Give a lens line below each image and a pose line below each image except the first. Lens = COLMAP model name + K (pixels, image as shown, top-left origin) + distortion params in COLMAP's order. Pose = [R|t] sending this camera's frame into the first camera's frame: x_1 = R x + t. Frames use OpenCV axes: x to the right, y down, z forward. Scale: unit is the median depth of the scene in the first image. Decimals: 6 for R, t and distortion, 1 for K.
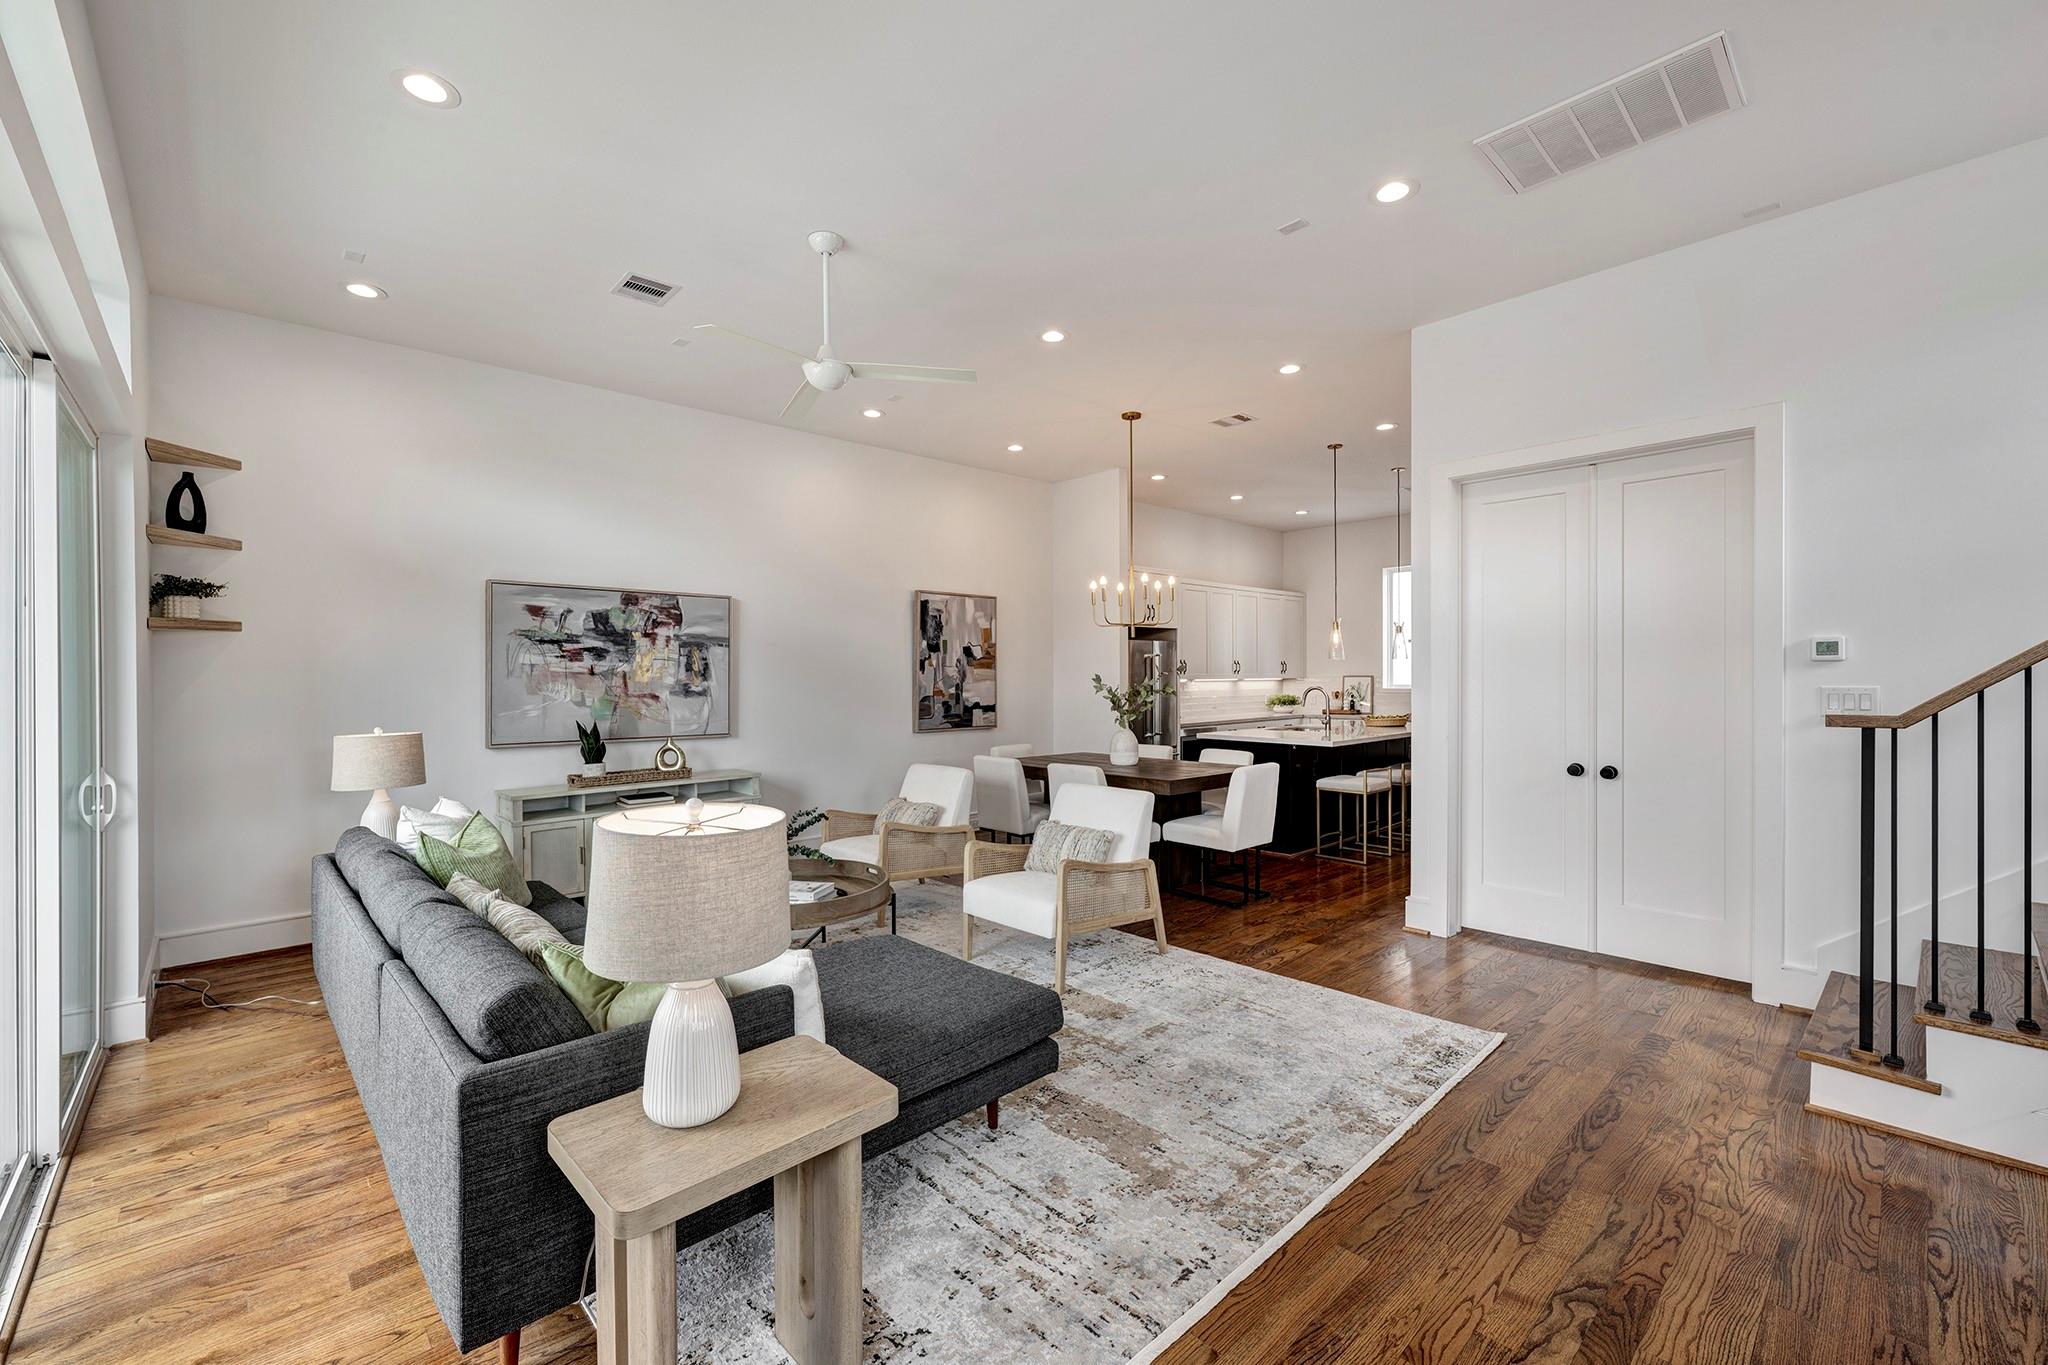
lens RADIAL K [[840.8, 0, 1024.0], [0, 840.8, 682.5], [0, 0, 1]] dist [-0.000187, -0.000031]
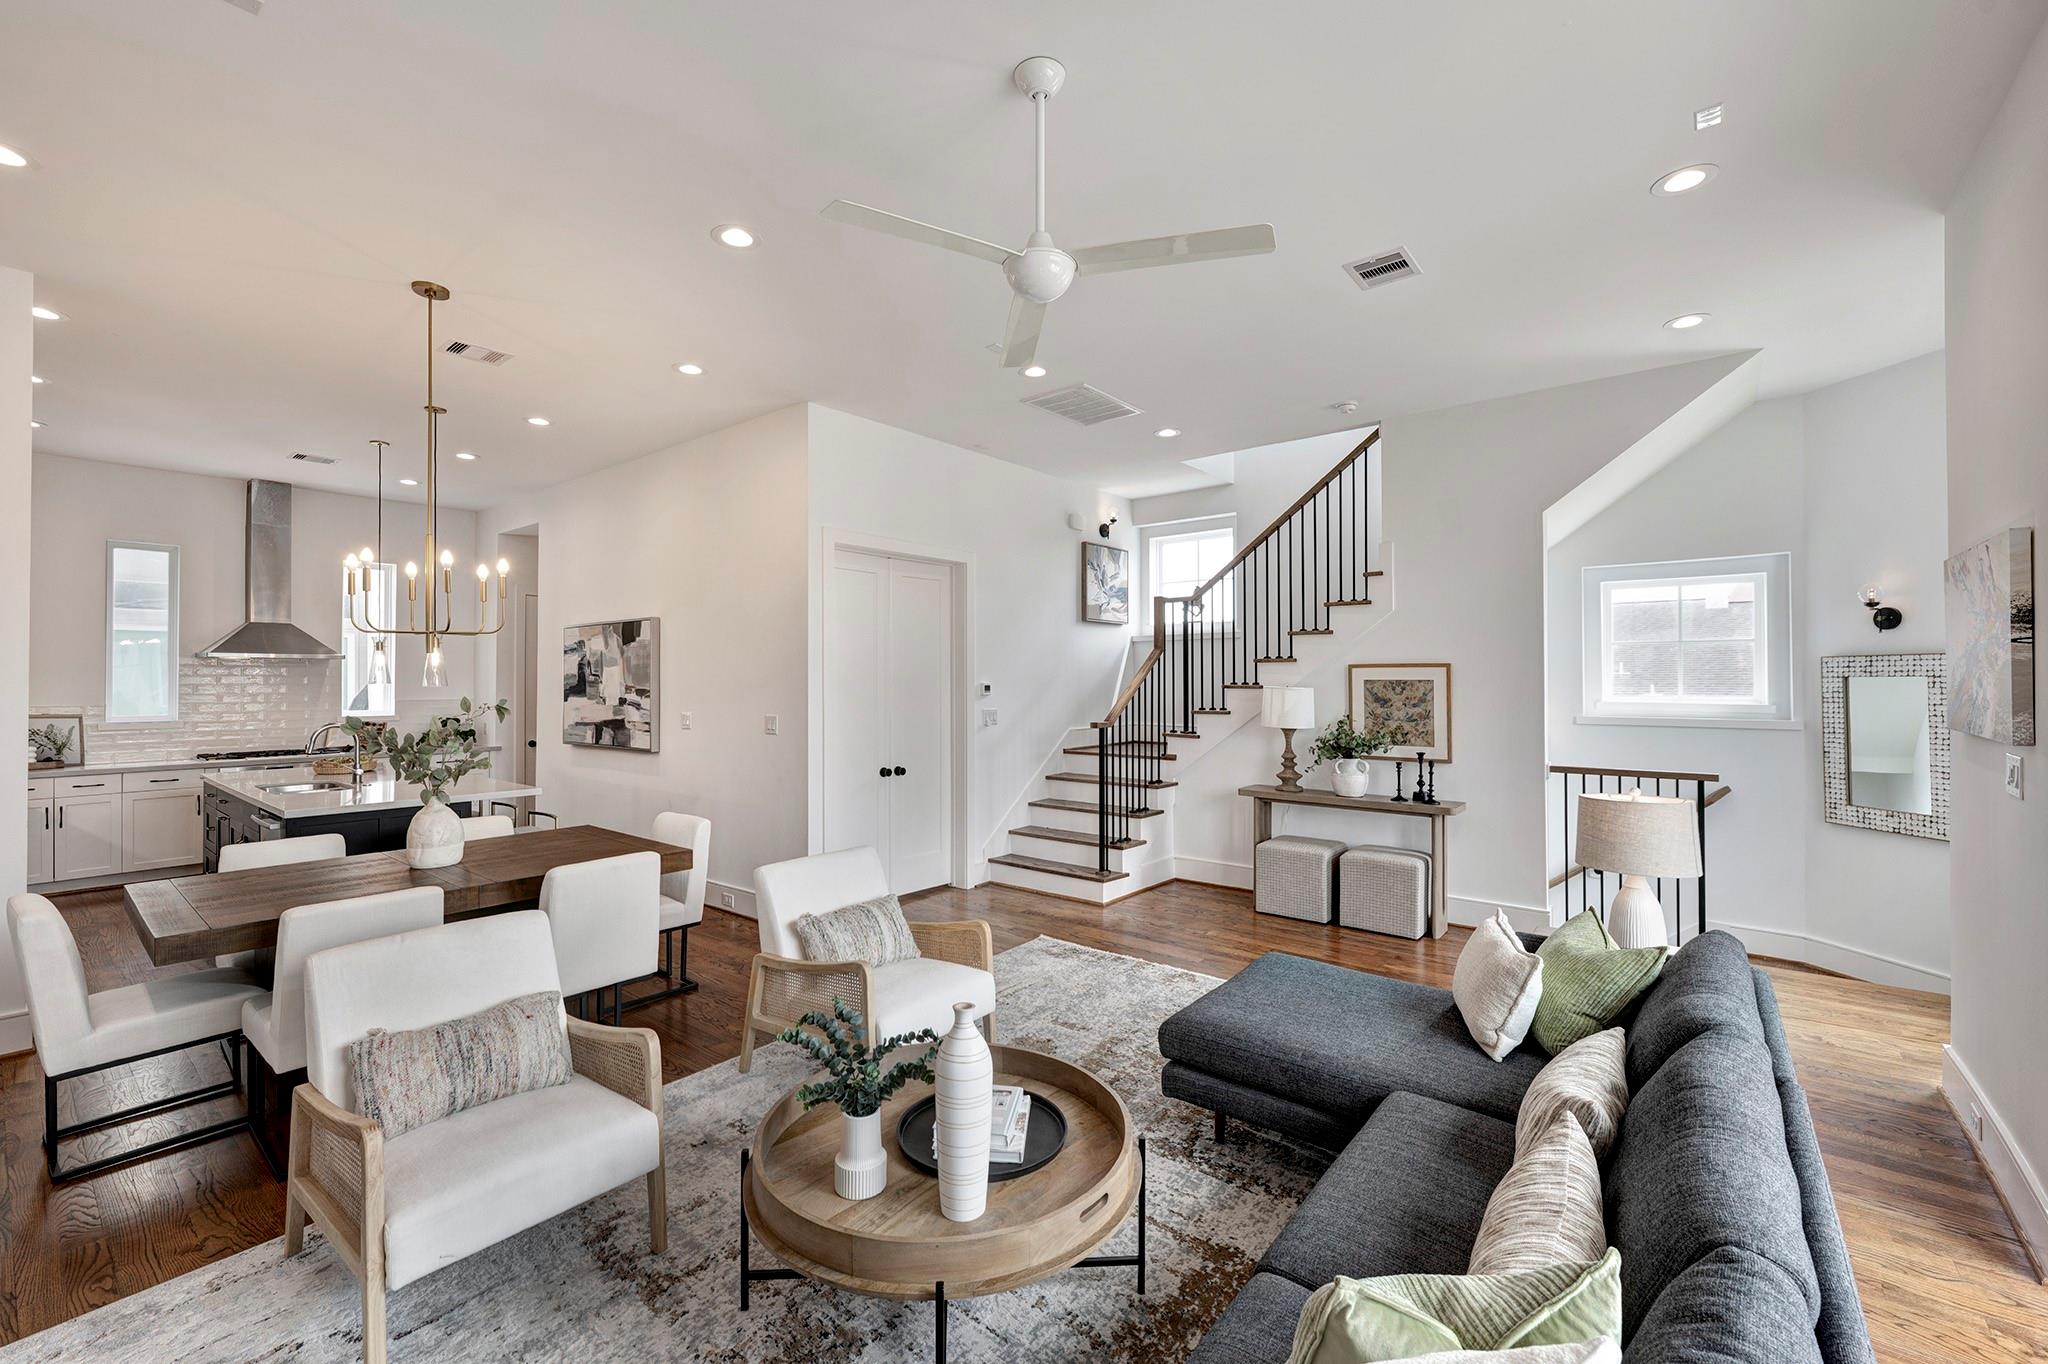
lens RADIAL K [[843.9, 0, 1024.0], [0, 843.9, 682.0], [0, 0, 1]] dist [-0.001270, -0.000281]
pose [[-0.120393, 0.002920, 0.992722, -1.021581], [0.002571, 0.999993, -0.002629, -0.056683], [-0.992723, 0.002235, -0.120400, 1.239201]]
